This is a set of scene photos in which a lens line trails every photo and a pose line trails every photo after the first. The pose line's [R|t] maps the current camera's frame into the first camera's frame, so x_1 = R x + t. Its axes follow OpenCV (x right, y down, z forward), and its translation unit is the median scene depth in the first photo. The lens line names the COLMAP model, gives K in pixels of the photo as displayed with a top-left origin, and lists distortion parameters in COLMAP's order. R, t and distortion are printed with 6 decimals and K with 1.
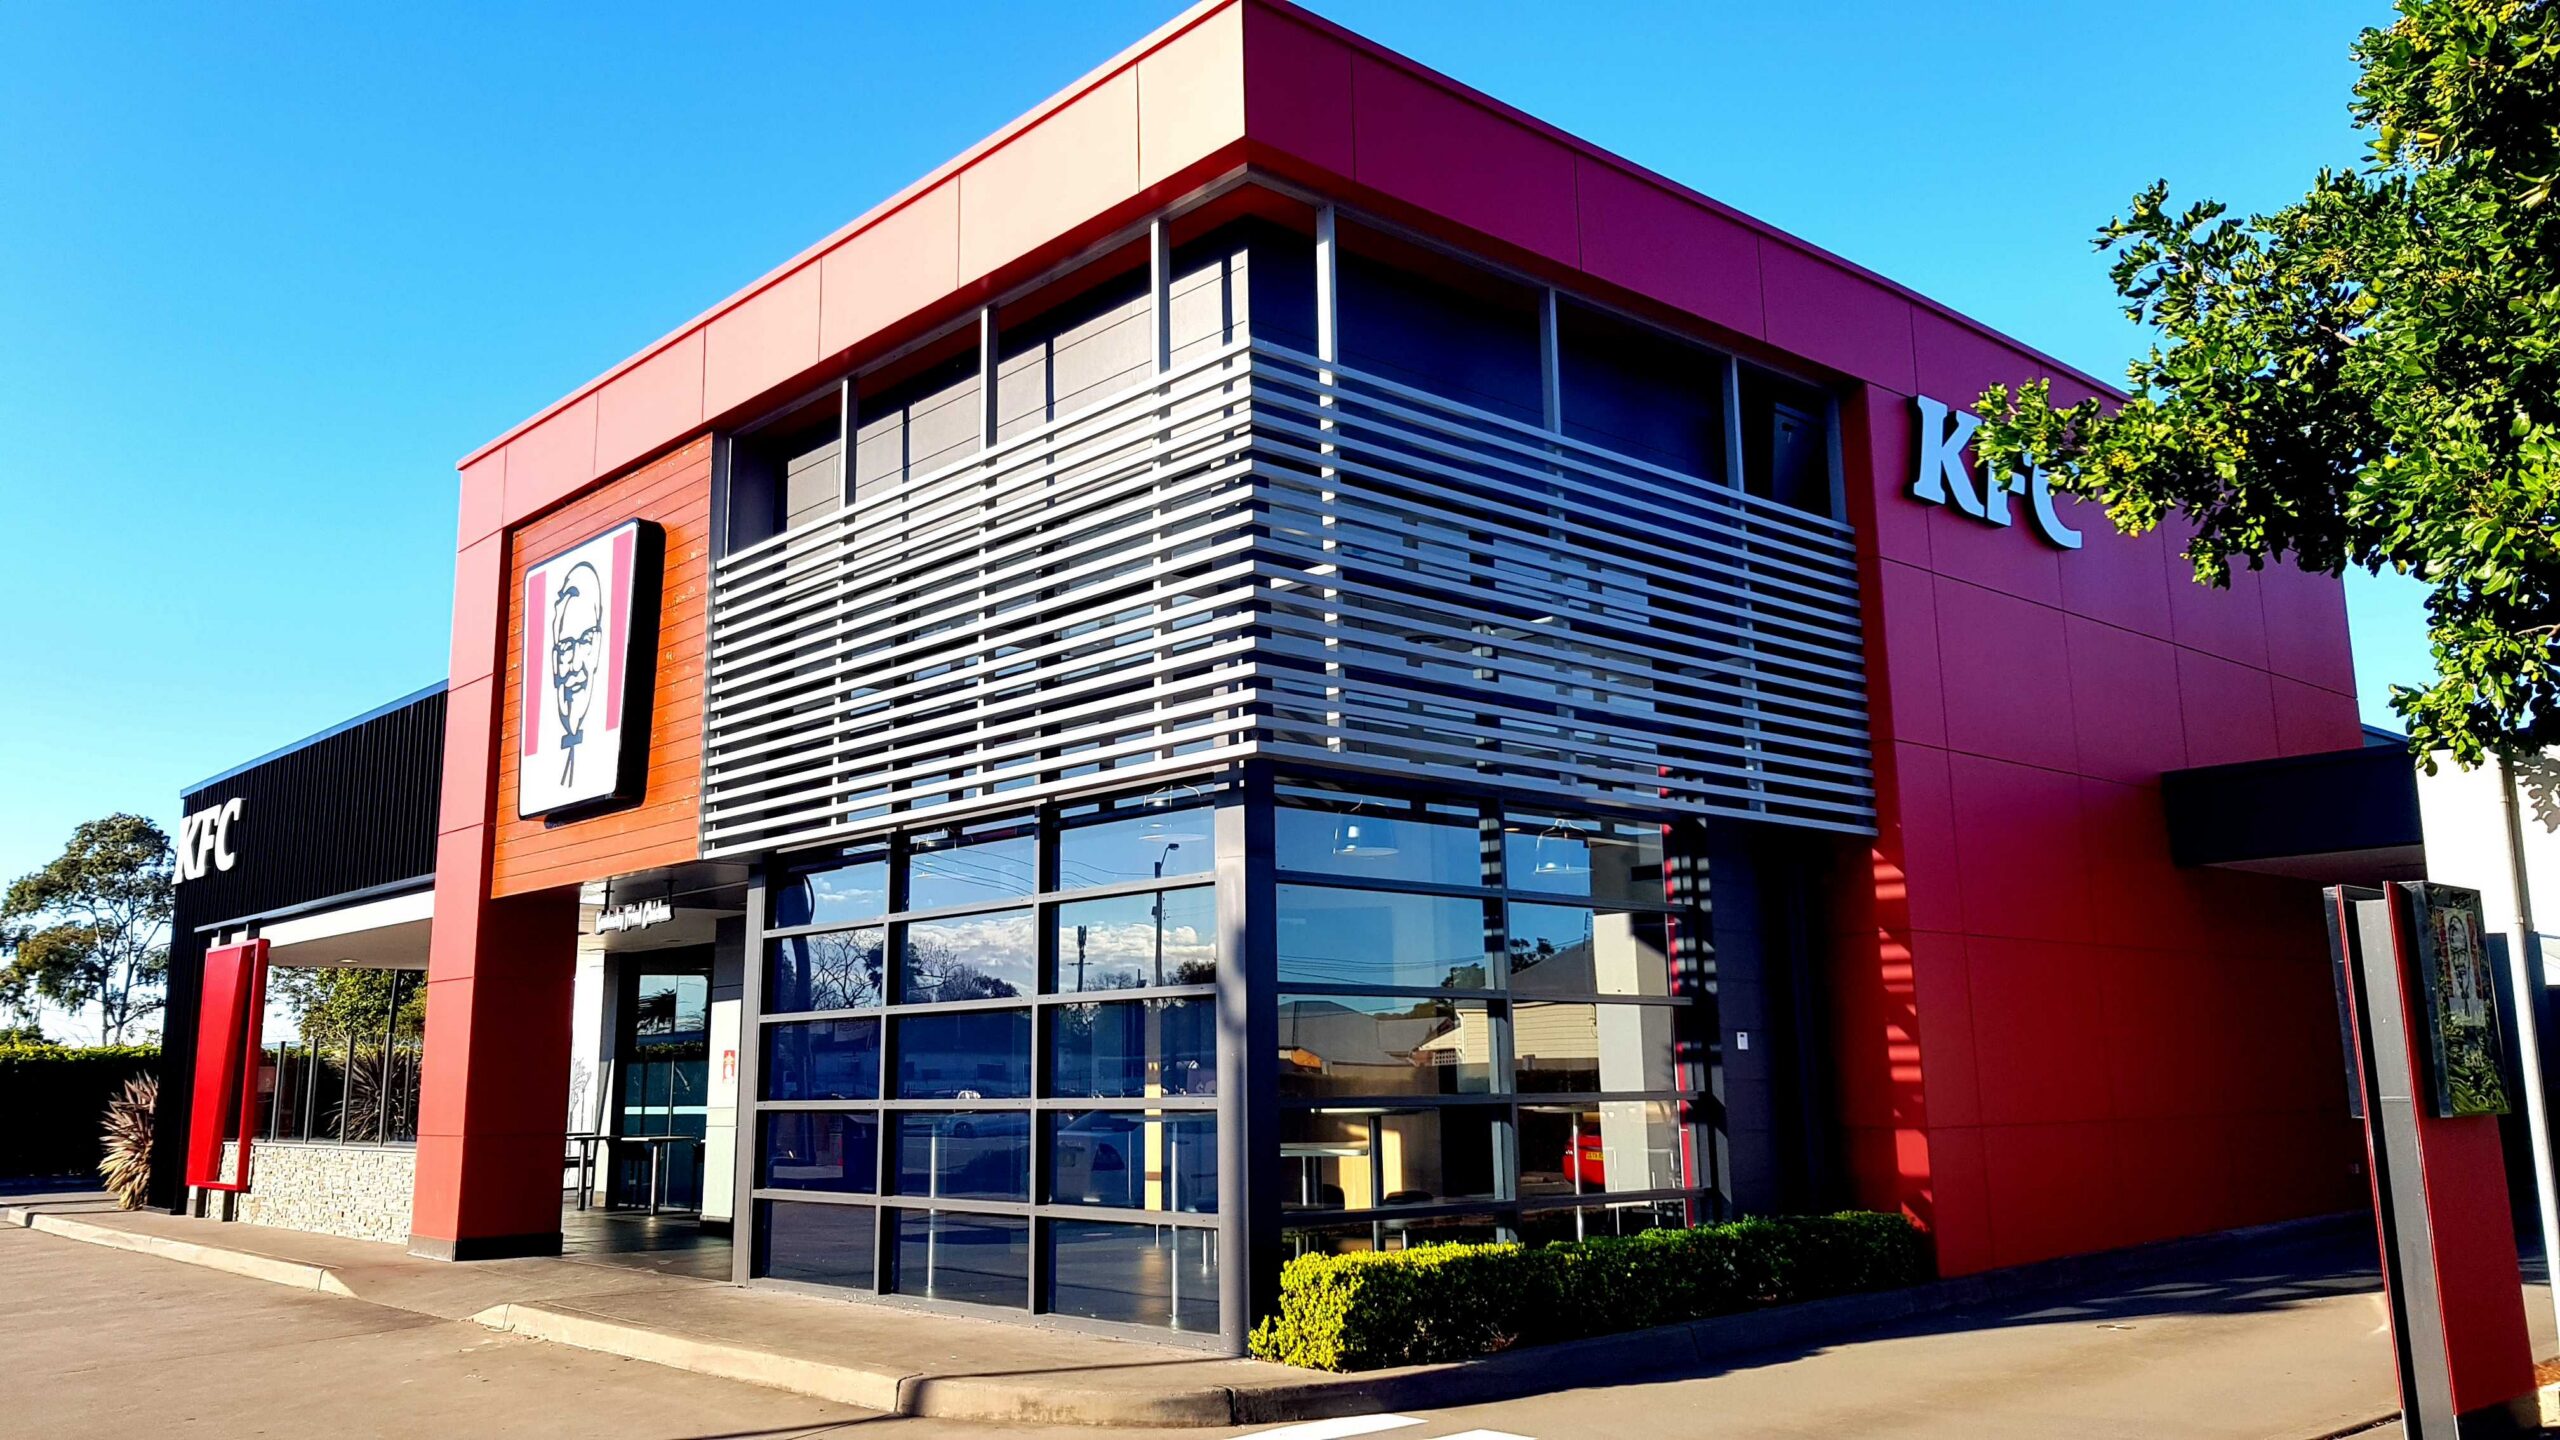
lens RADIAL K [[2000.9, 0, 1271.2], [0, 2000.9, 709.2], [0, 0, 1]] dist [0.081308, -0.132857]
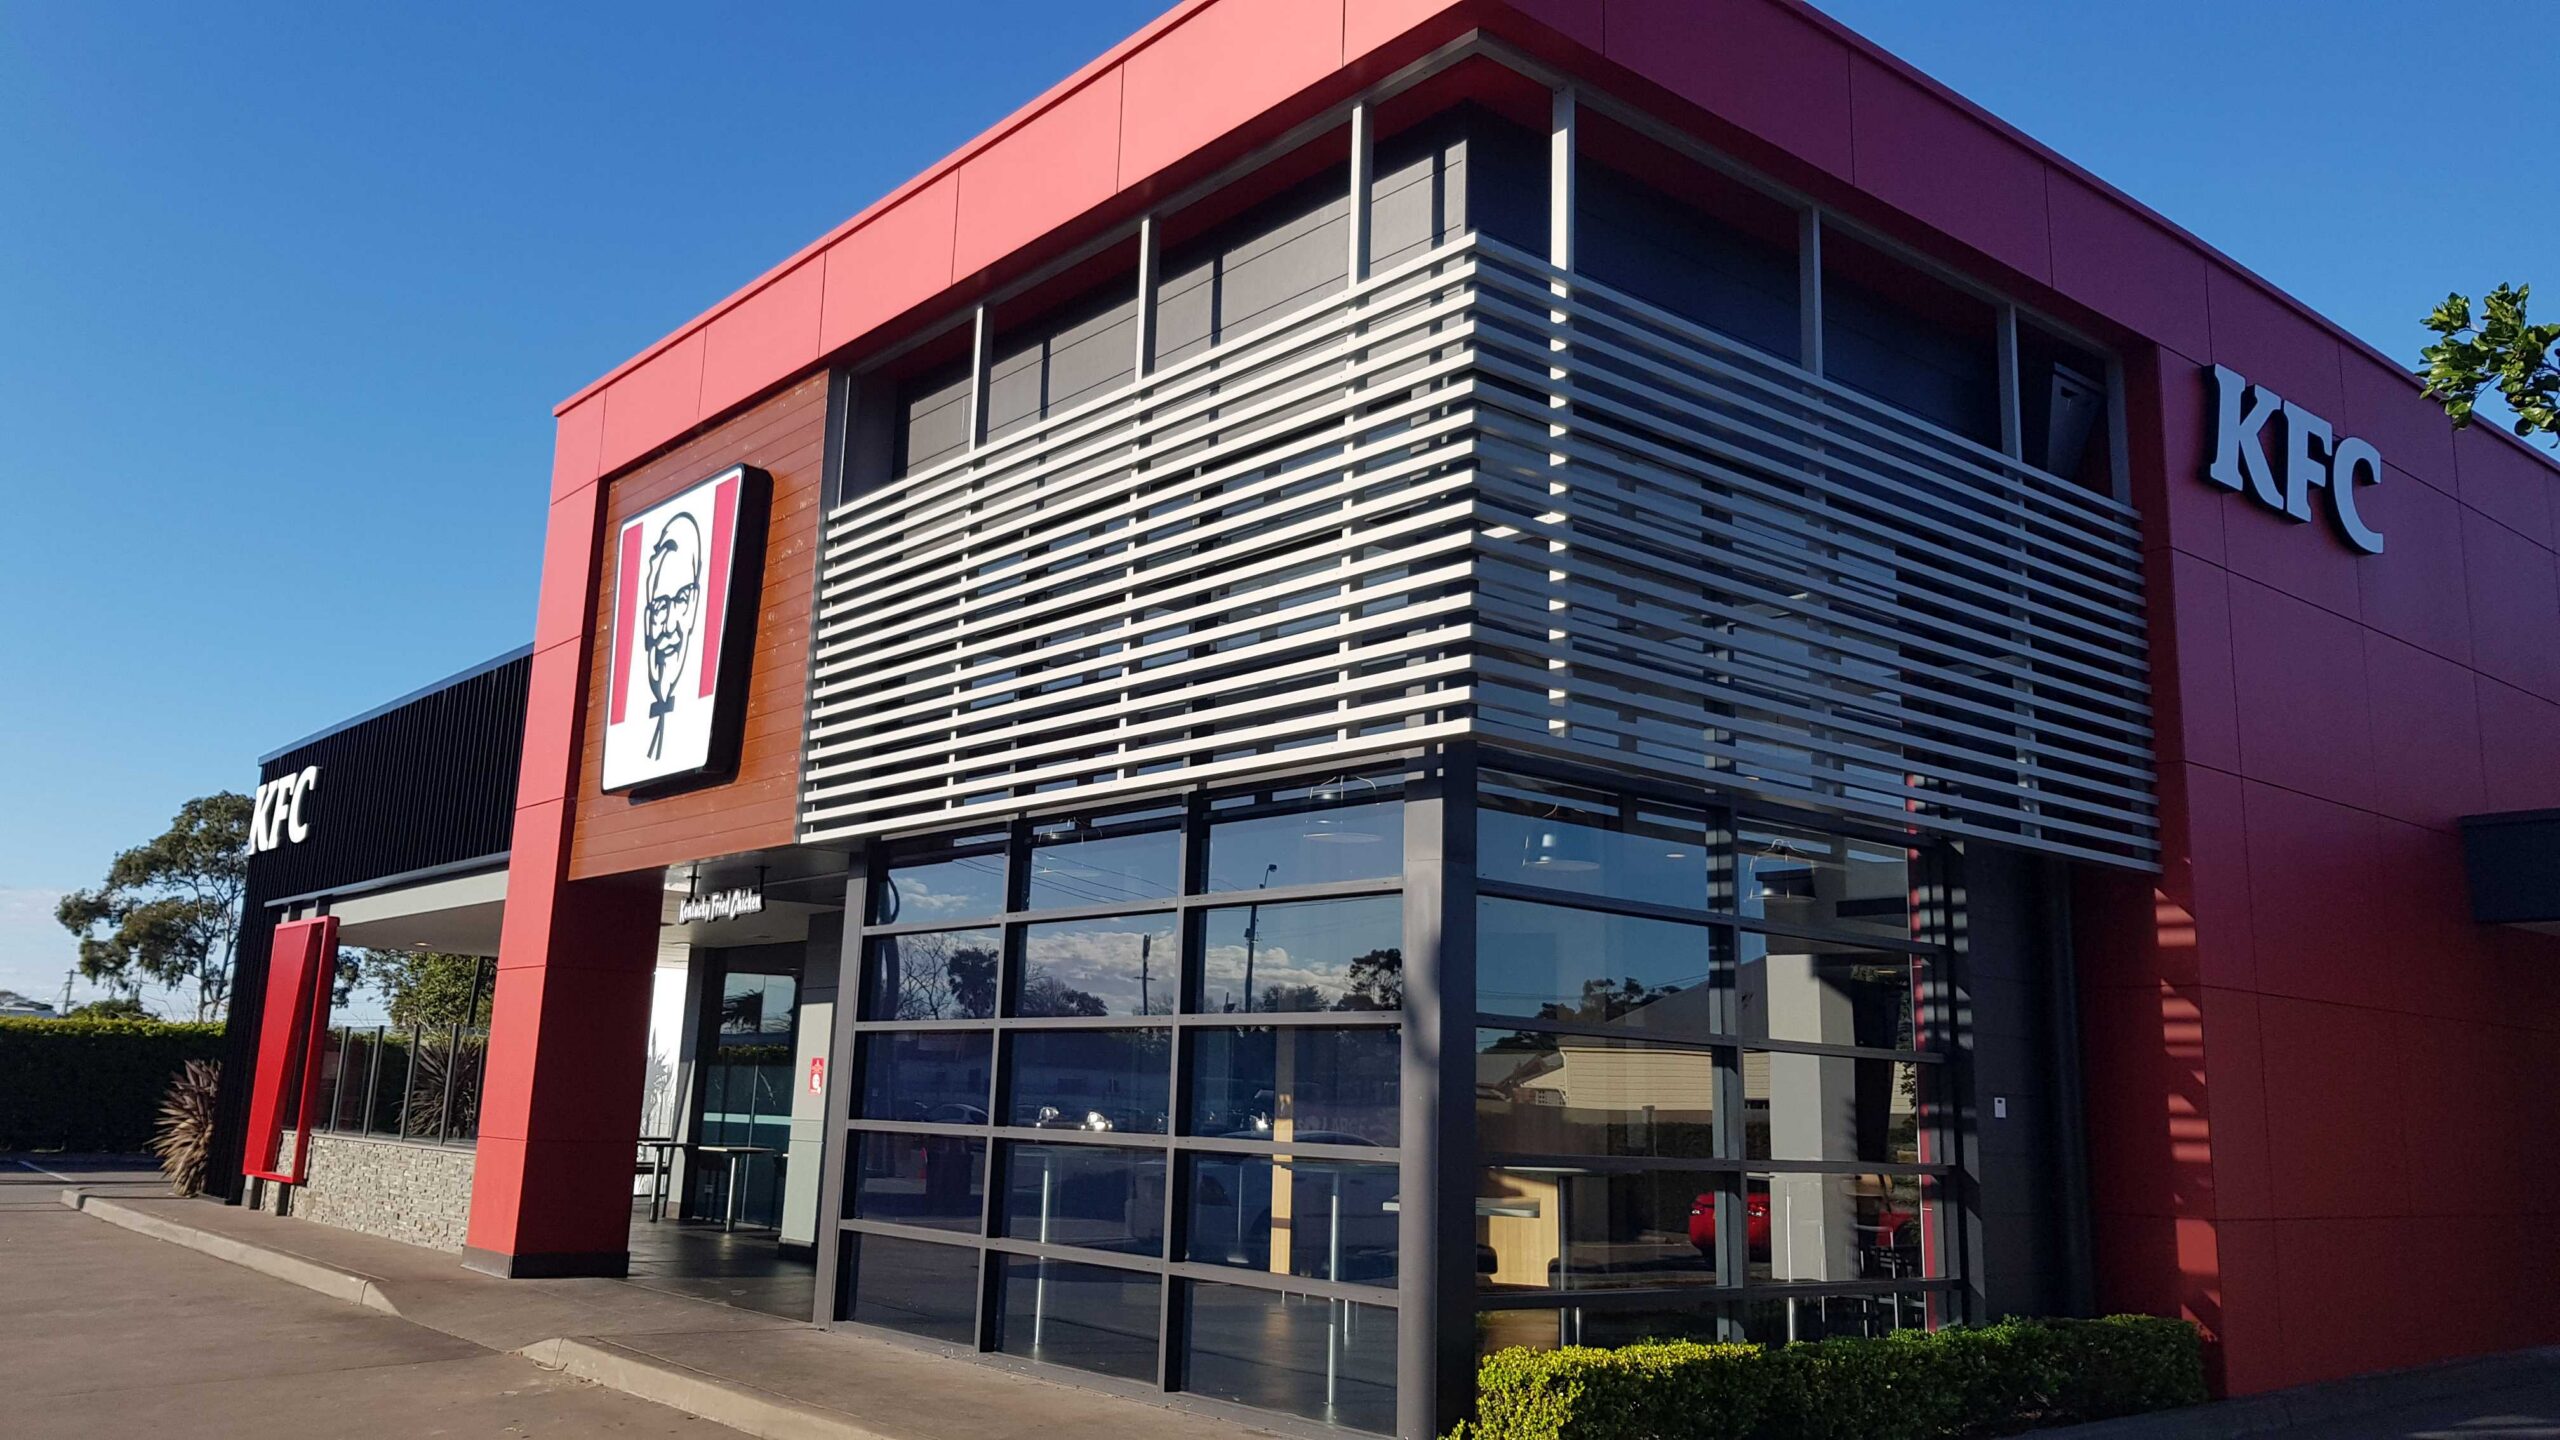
lens RADIAL K [[2000.9, 0, 1270.0], [0, 2000.9, 715.2], [0, 0, 1]] dist [0.081308, -0.132857]
pose [[0.998214, 0.038242, -0.045886, -0.038250], [-0.038689, 0.999212, -0.008893, 0.018733], [0.045510, 0.010653, 0.998907, 0.128884]]
